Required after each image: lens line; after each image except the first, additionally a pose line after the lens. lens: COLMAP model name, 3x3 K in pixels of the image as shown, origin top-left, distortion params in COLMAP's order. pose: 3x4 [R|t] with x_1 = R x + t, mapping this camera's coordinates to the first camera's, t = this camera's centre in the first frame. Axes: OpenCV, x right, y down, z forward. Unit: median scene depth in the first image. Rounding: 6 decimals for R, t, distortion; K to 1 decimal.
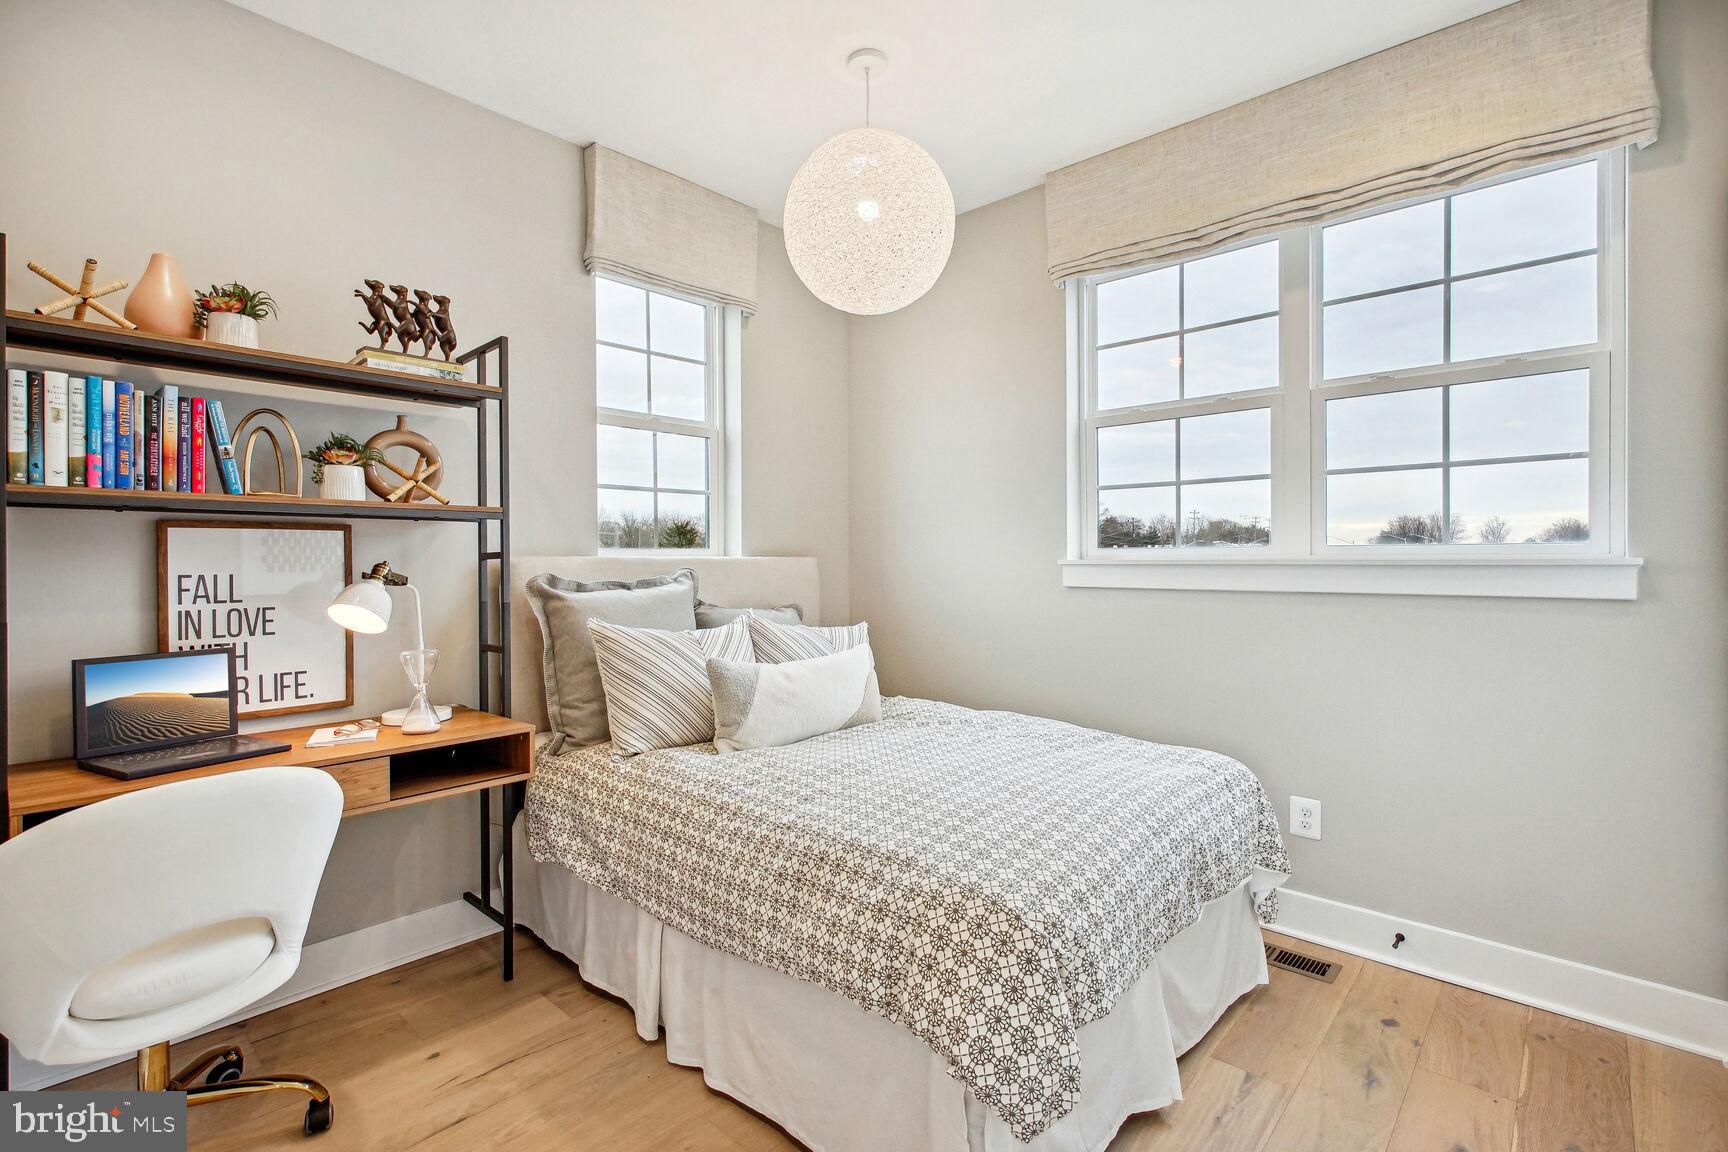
lens RADIAL K [[786.3, 0, 859.7], [0, 786.3, 574.8], [0, 0, 1]] dist [0.003336, 0.001768]
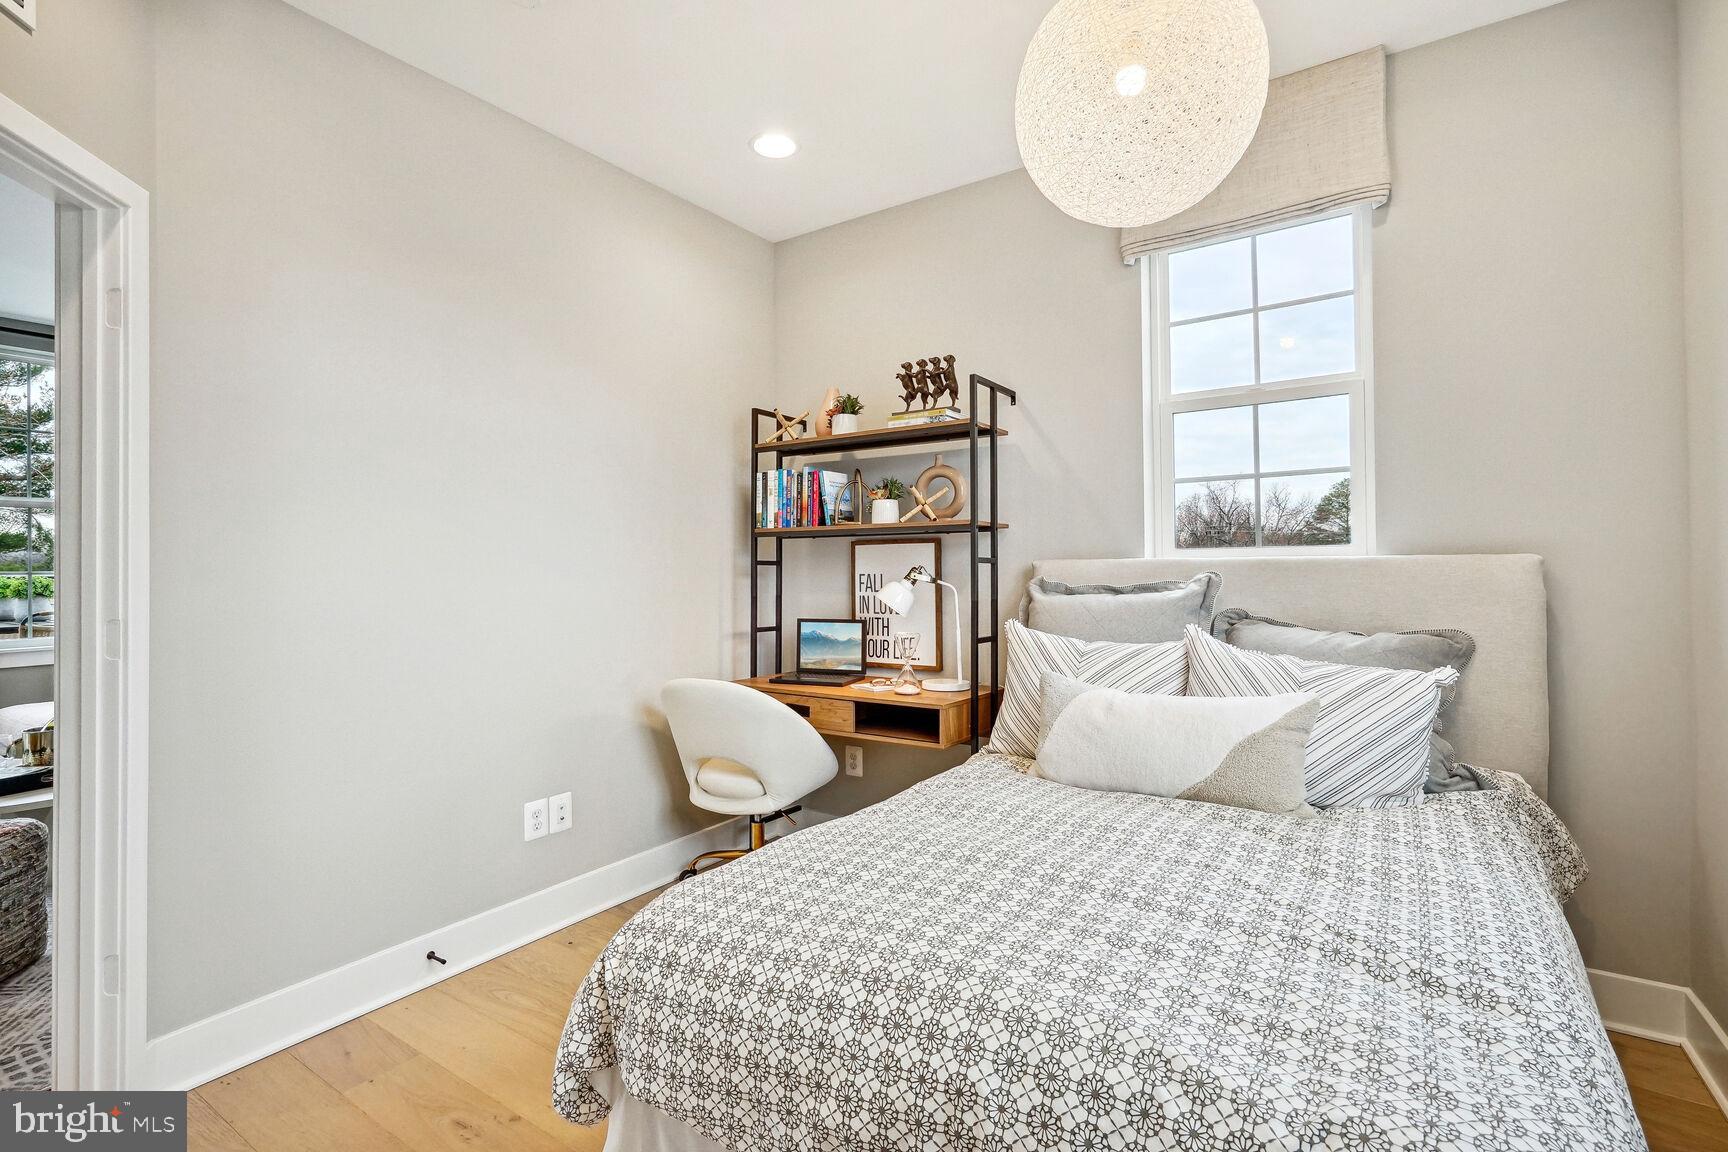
lens RADIAL K [[803.2, 0, 856.1], [0, 803.2, 559.4], [0, 0, 1]] dist [-0.000833, 0.000757]
pose [[0.151527, -0.004149, -0.988444, 0.783392], [-0.006725, 0.999964, -0.005228, -0.020885], [0.988430, 0.007440, 0.151493, 0.720534]]
